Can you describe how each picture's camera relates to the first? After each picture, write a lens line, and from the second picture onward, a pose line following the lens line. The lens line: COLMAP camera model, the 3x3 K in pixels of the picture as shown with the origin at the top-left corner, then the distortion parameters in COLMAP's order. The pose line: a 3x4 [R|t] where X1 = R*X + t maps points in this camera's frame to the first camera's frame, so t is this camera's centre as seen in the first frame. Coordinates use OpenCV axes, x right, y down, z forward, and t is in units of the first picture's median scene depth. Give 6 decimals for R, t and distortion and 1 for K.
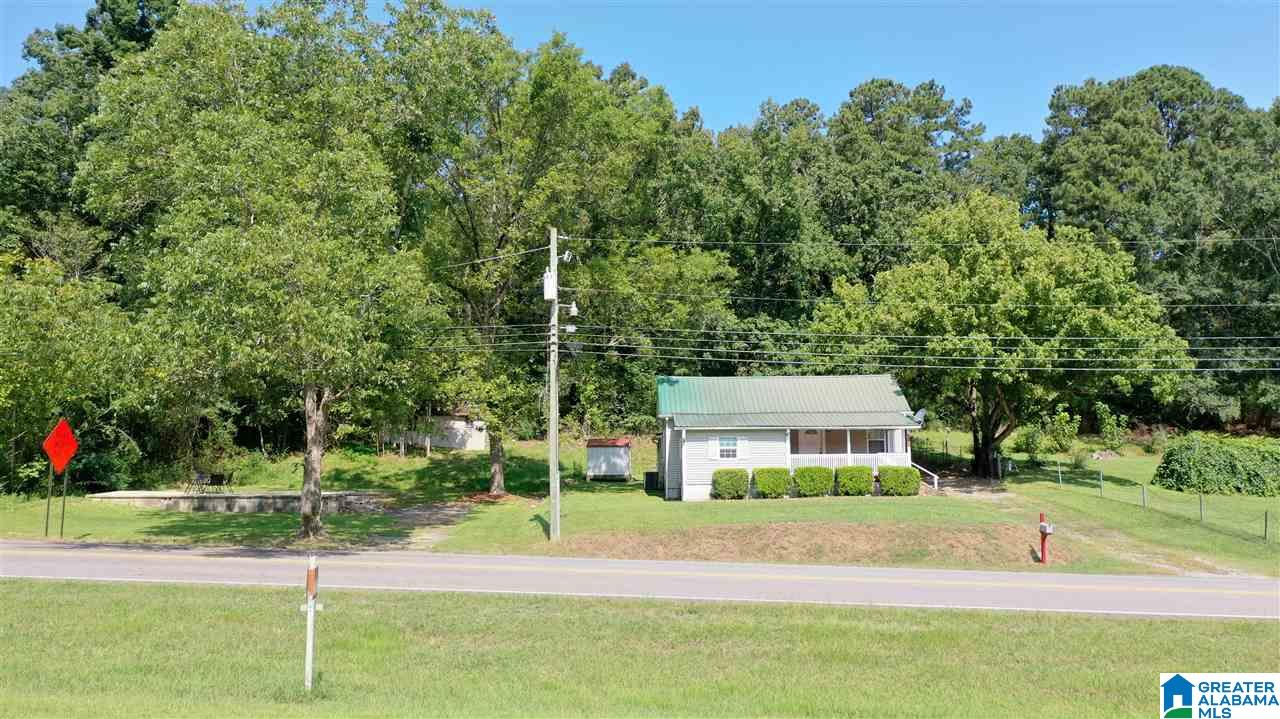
lens RADIAL K [[1010.7, 0, 640.0], [0, 1010.7, 359.5], [0, 0, 1]] dist [0.001293, 0.004758]
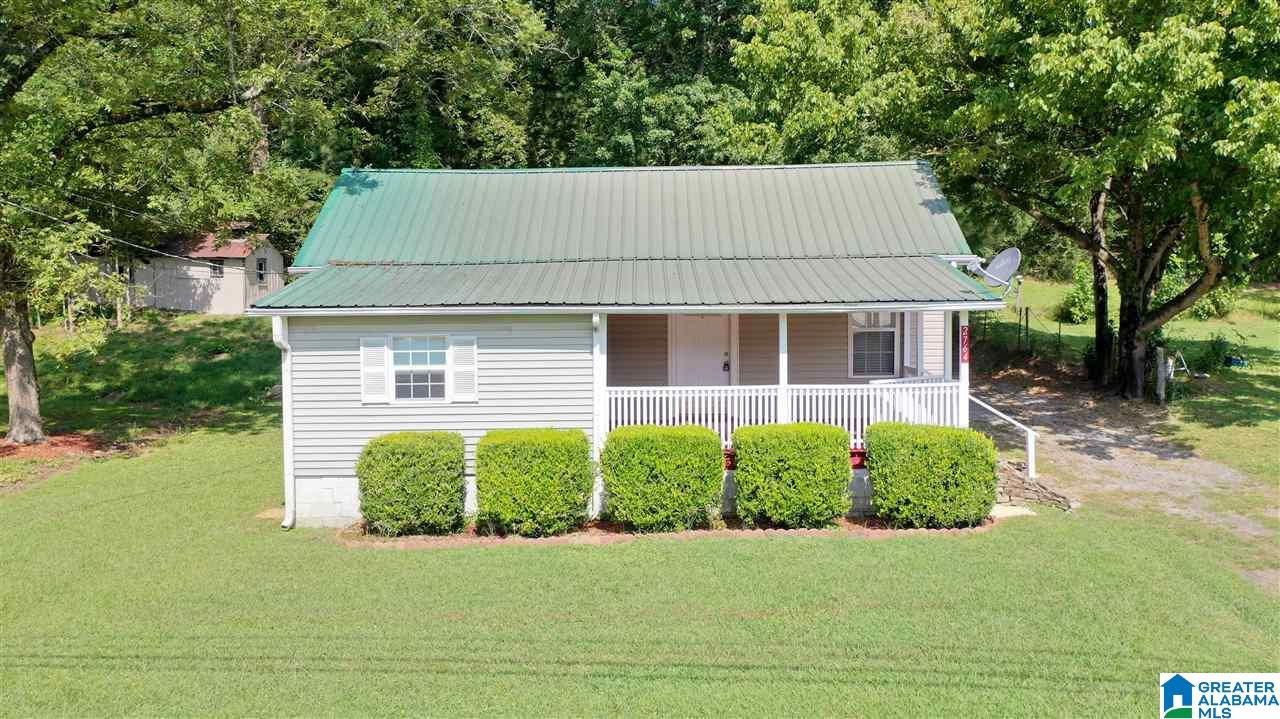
lens RADIAL K [[1010.7, 0, 640.0], [0, 1010.7, 359.5], [0, 0, 1]] dist [0.001293, 0.004758]
pose [[0.999594, -0.001292, -0.028450, 0.148995], [0.005957, 0.986360, 0.164493, 0.026237], [0.027850, -0.164596, 0.985968, 0.590681]]
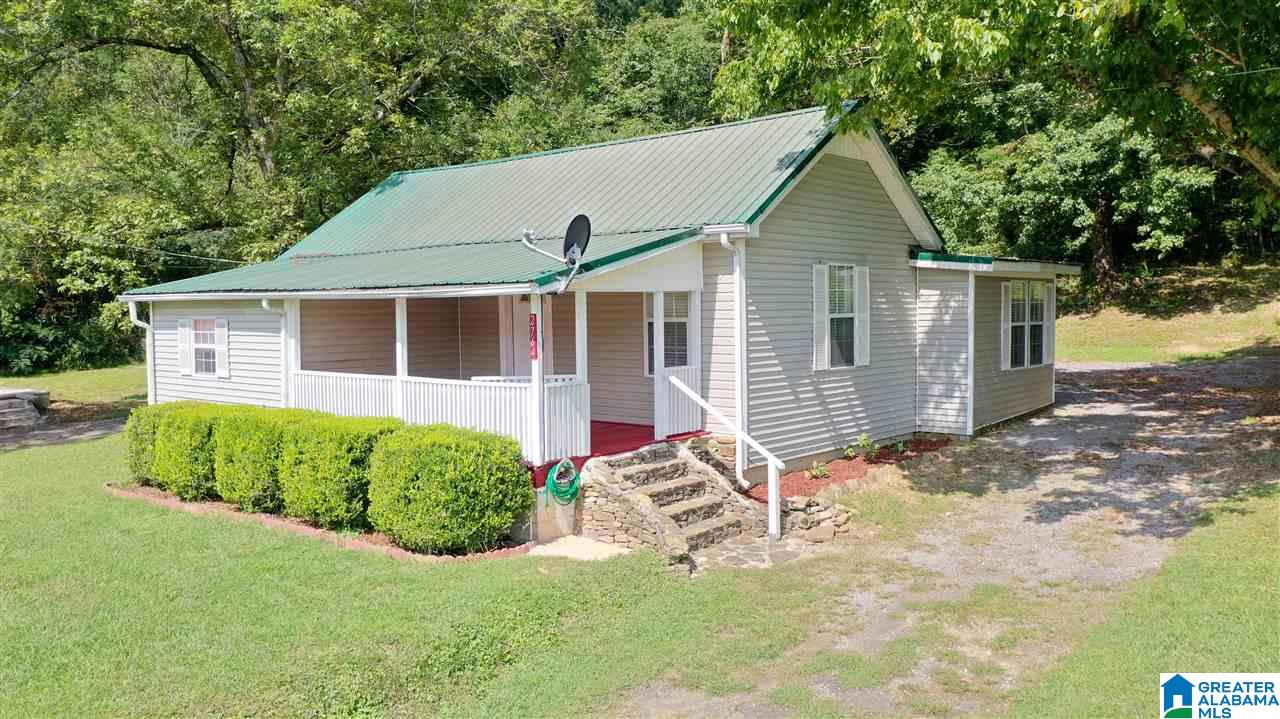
lens RADIAL K [[1013.7, 0, 637.7], [0, 1013.7, 355.6], [0, 0, 1]] dist [0.004136, 0.002145]
pose [[0.749911, 0.034520, -0.660637, 0.411111], [0.081463, 0.986218, 0.144004, 0.042513], [0.656504, -0.161808, 0.736764, 0.722311]]
